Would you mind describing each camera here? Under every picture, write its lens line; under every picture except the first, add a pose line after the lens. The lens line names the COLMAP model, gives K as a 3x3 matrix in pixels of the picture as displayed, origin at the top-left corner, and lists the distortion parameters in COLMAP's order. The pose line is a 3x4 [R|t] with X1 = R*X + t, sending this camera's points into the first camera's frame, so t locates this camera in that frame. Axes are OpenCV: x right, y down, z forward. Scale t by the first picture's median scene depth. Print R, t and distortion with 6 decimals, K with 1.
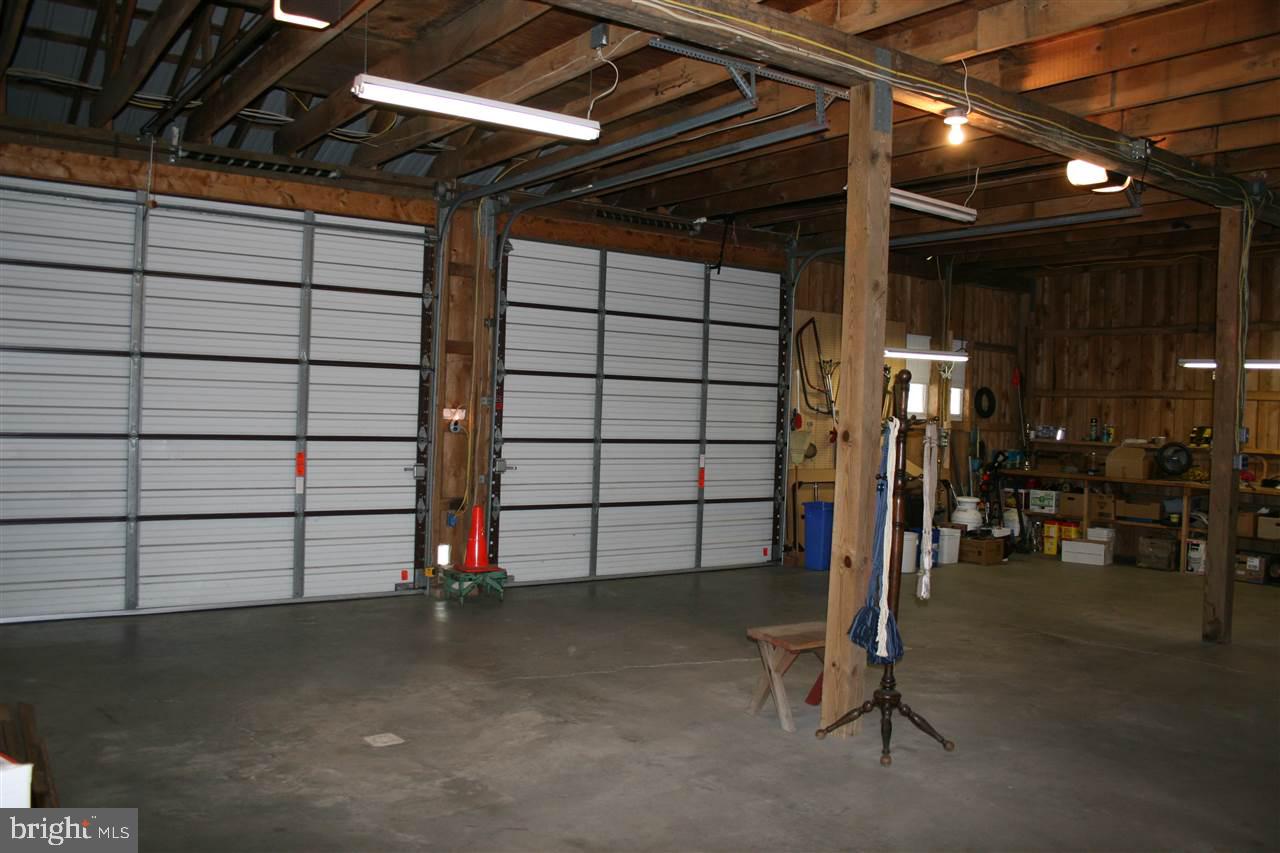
lens RADIAL K [[1034.1, 0, 644.3], [0, 1034.1, 426.1], [0, 0, 1]] dist [-0.017834, 0.028491]
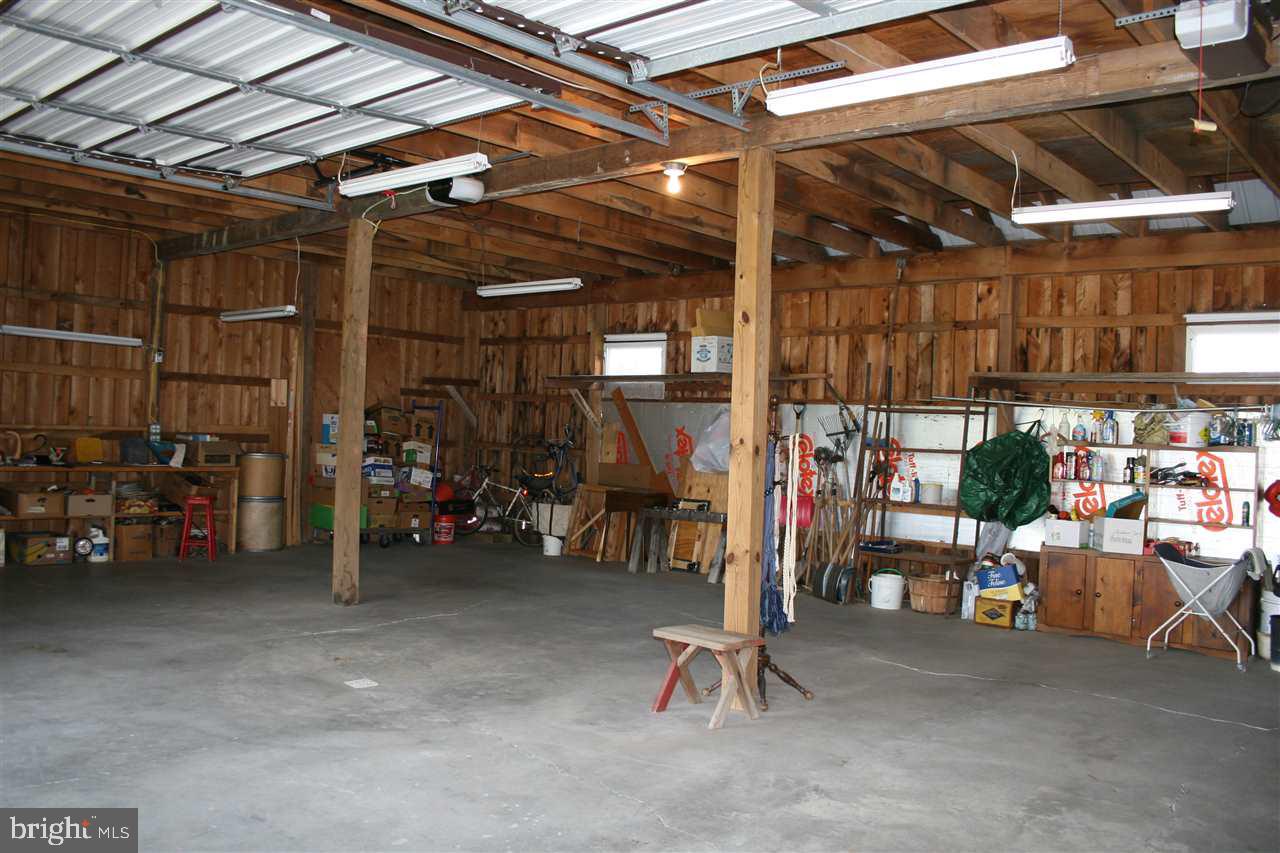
lens RADIAL K [[1034.1, 0, 643.2], [0, 1034.1, 425.3], [0, 0, 1]] dist [-0.017834, 0.028491]
pose [[-0.243767, -0.035541, 0.969182, -1.046566], [-0.043036, 0.998740, 0.025801, -0.057351], [-0.968878, -0.035421, -0.244990, 1.596928]]
